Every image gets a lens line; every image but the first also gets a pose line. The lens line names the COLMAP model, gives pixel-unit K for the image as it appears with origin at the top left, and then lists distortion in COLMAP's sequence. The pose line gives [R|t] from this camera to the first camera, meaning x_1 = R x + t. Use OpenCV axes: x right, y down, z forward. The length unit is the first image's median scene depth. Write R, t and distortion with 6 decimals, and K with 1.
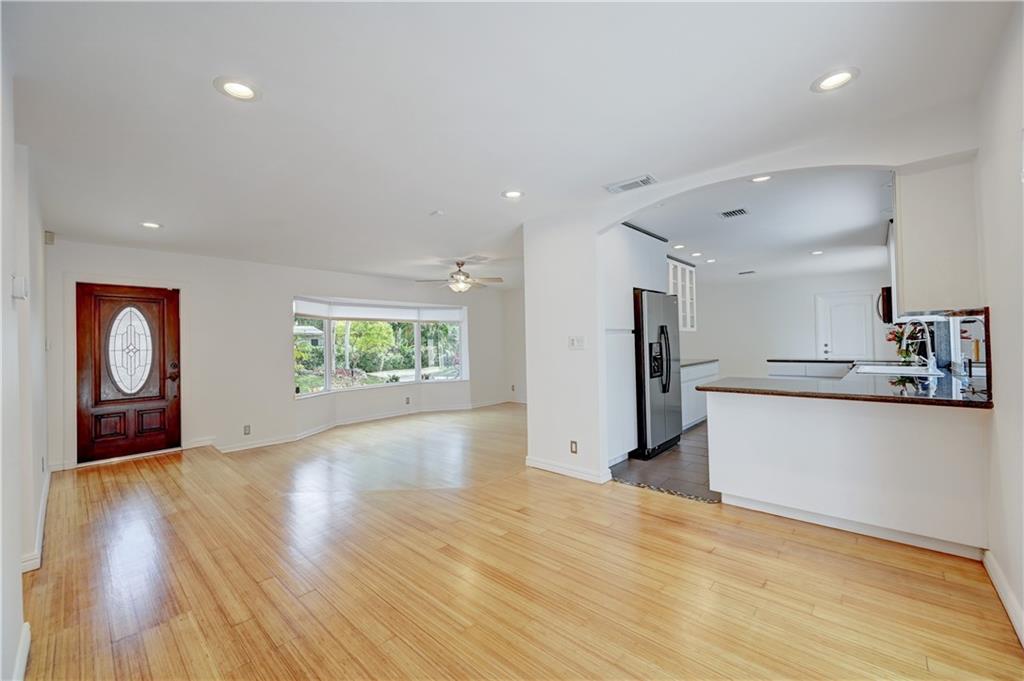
lens RADIAL K [[411.7, 0, 512.8], [0, 411.7, 341.2], [0, 0, 1]] dist [0.010765, 0.000560]
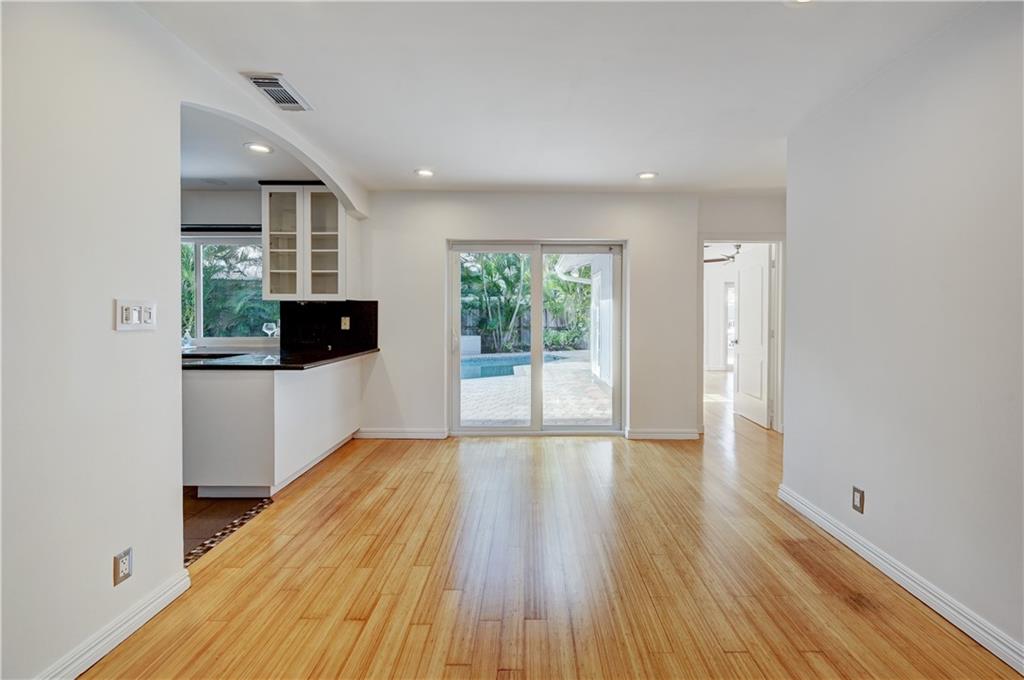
lens RADIAL K [[411.7, 0, 533.4], [0, 411.7, 318.6], [0, 0, 1]] dist [0.010765, 0.000560]
pose [[-0.681379, 0.011800, 0.731836, -0.443354], [0.010080, 0.999926, -0.006738, 0.013805], [-0.731862, 0.002786, -0.681448, 0.977673]]
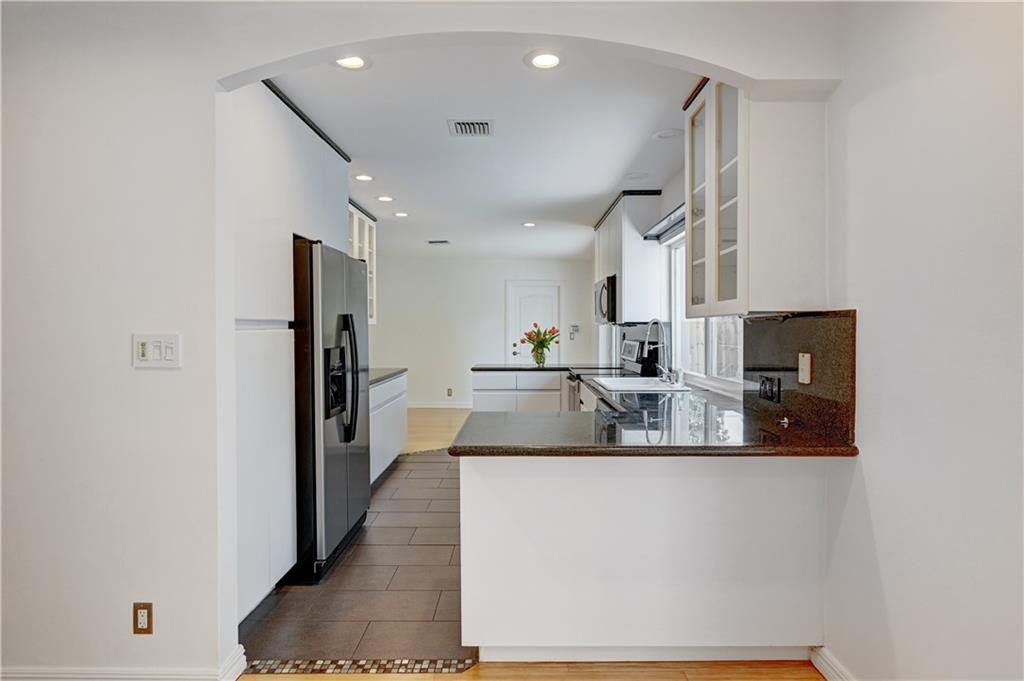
lens RADIAL K [[563.3, 0, 515.8], [0, 563.3, 335.9], [0, 0, 1]] dist [0.000289, -0.001275]
pose [[0.744098, 0.011288, 0.667975, 0.051535], [-0.015103, 0.999886, -0.000073, -0.015895], [-0.667899, -0.010035, 0.744184, 0.366628]]
